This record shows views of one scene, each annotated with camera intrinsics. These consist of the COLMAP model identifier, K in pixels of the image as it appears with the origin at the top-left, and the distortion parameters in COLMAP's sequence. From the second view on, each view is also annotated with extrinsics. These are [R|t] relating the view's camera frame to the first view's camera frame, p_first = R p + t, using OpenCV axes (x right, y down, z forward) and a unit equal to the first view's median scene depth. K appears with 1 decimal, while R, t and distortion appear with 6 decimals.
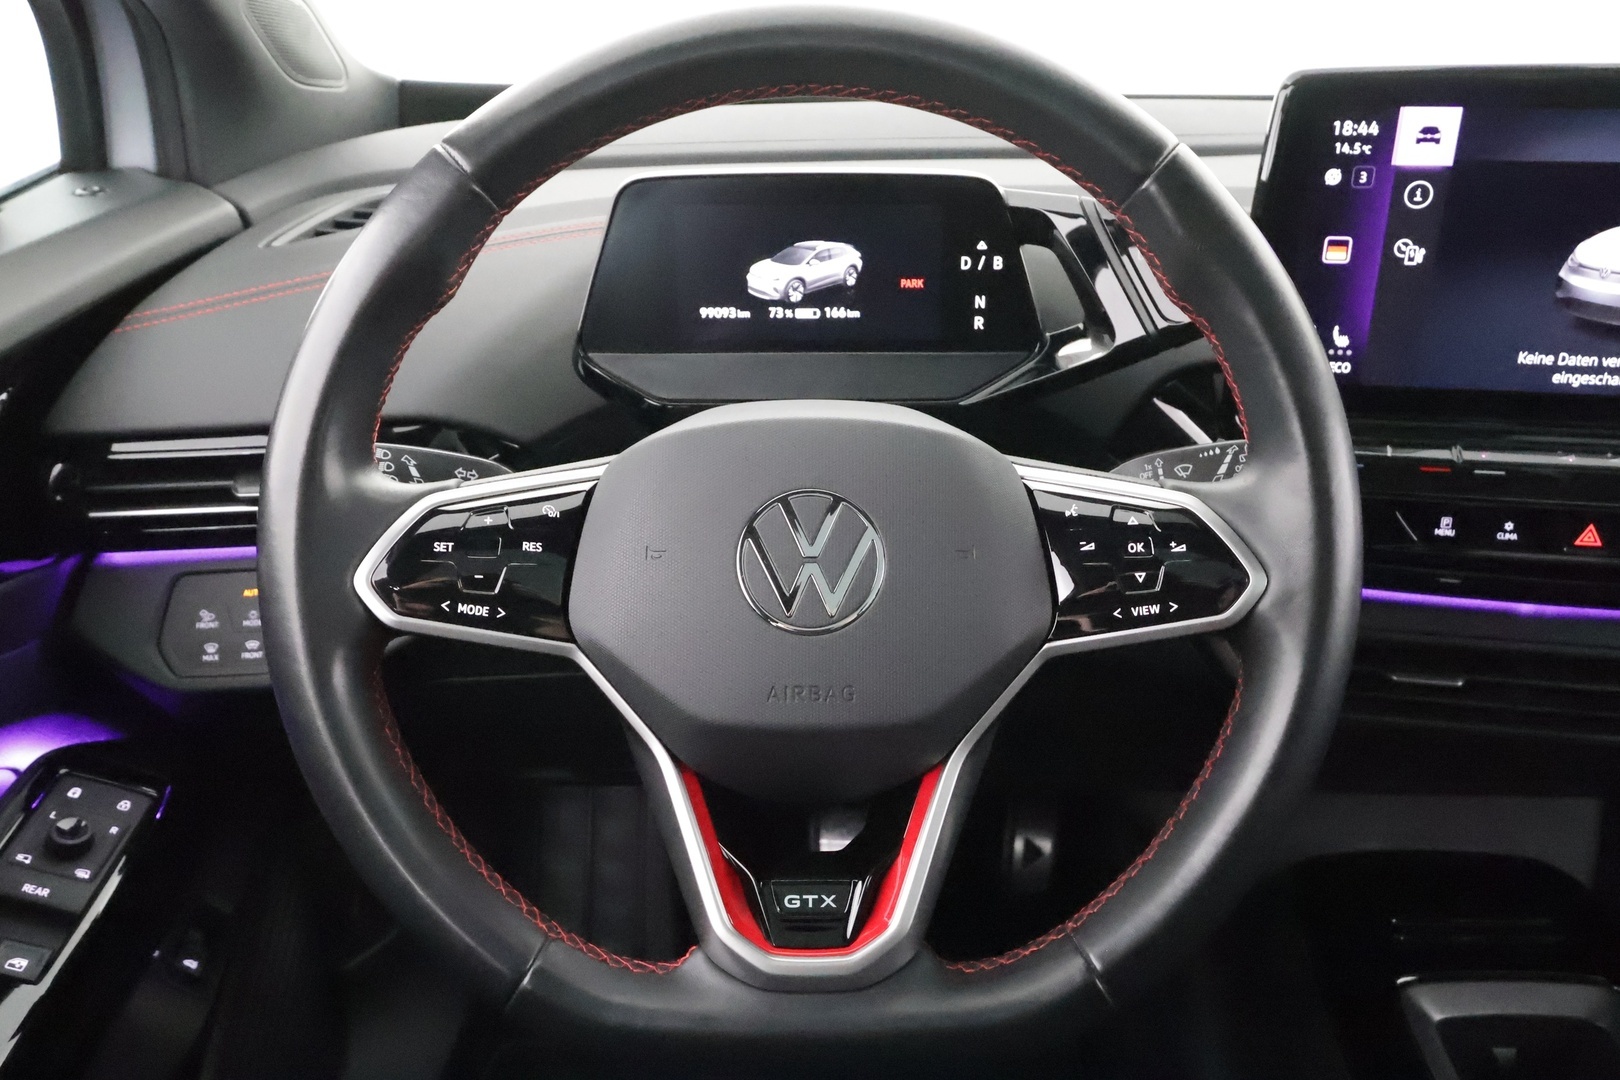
lens RADIAL K [[1312.7, 0, 802.8], [0, 1312.7, 539.2], [0, 0, 1]] dist [0.023435, -0.010213]
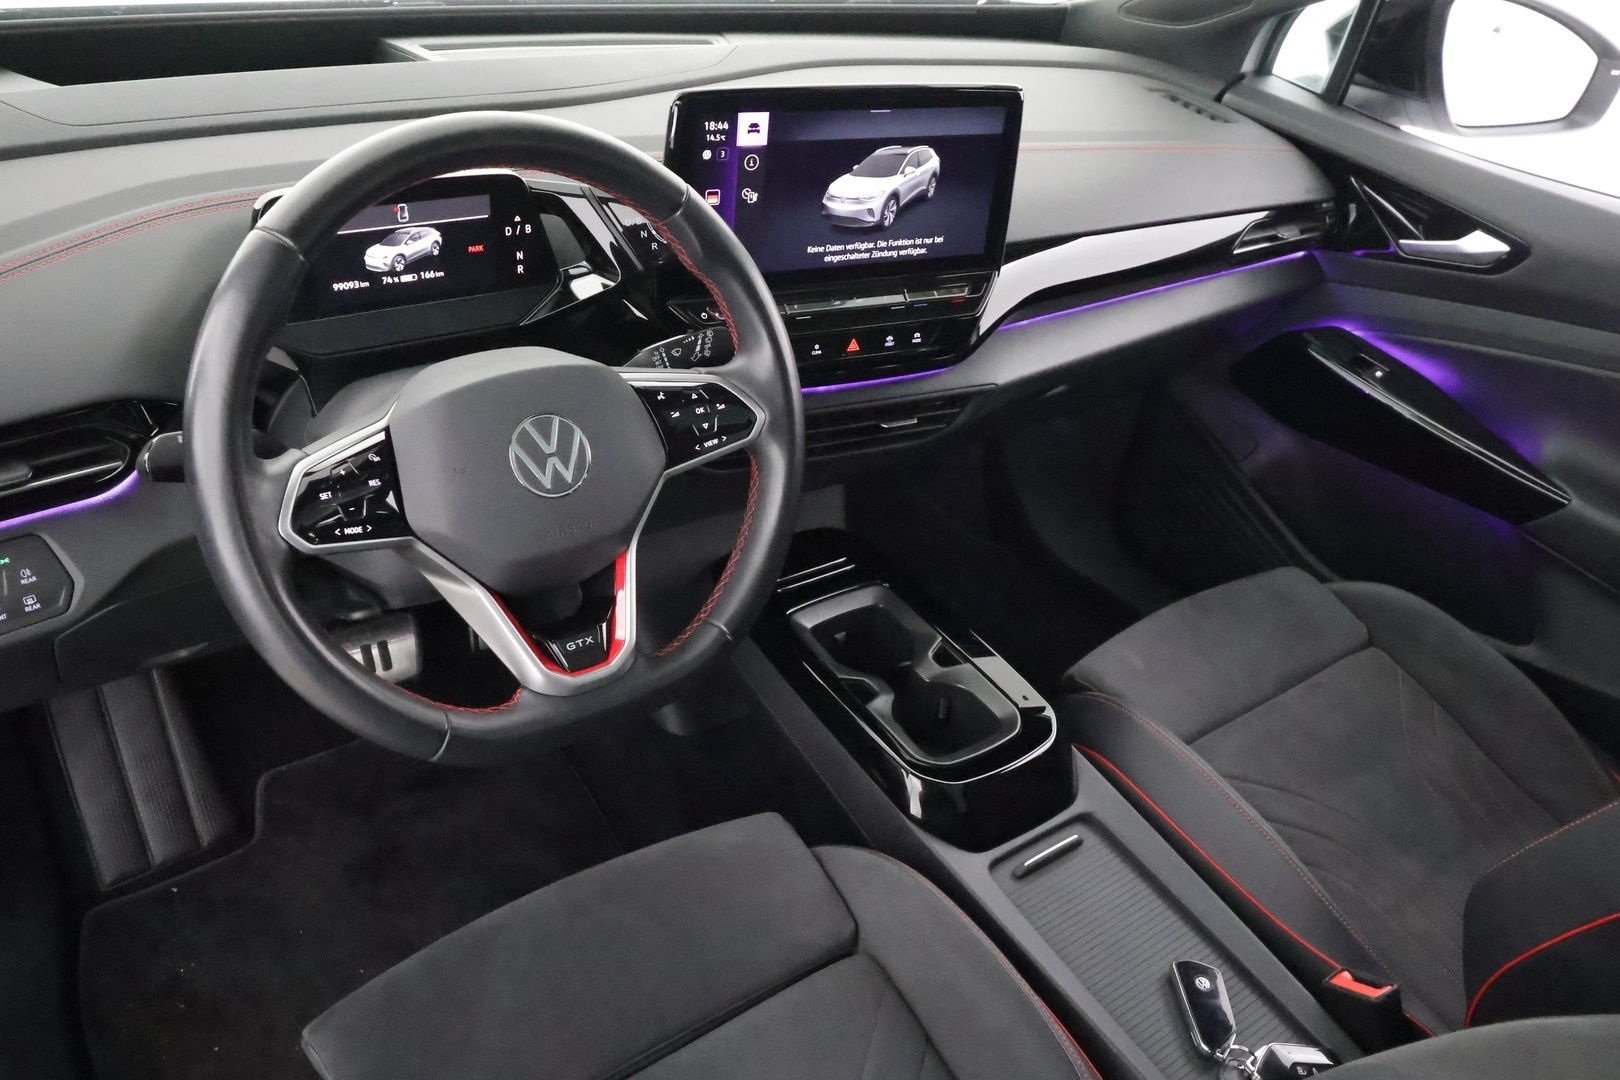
lens RADIAL K [[1312.7, 0, 811.6], [0, 1312.7, 540.4], [0, 0, 1]] dist [0.023435, -0.010213]
pose [[0.793976, -0.245853, 0.556020, -0.521691], [0.141710, 0.964233, 0.223994, -0.157427], [-0.591203, -0.099052, 0.800417, -0.437777]]
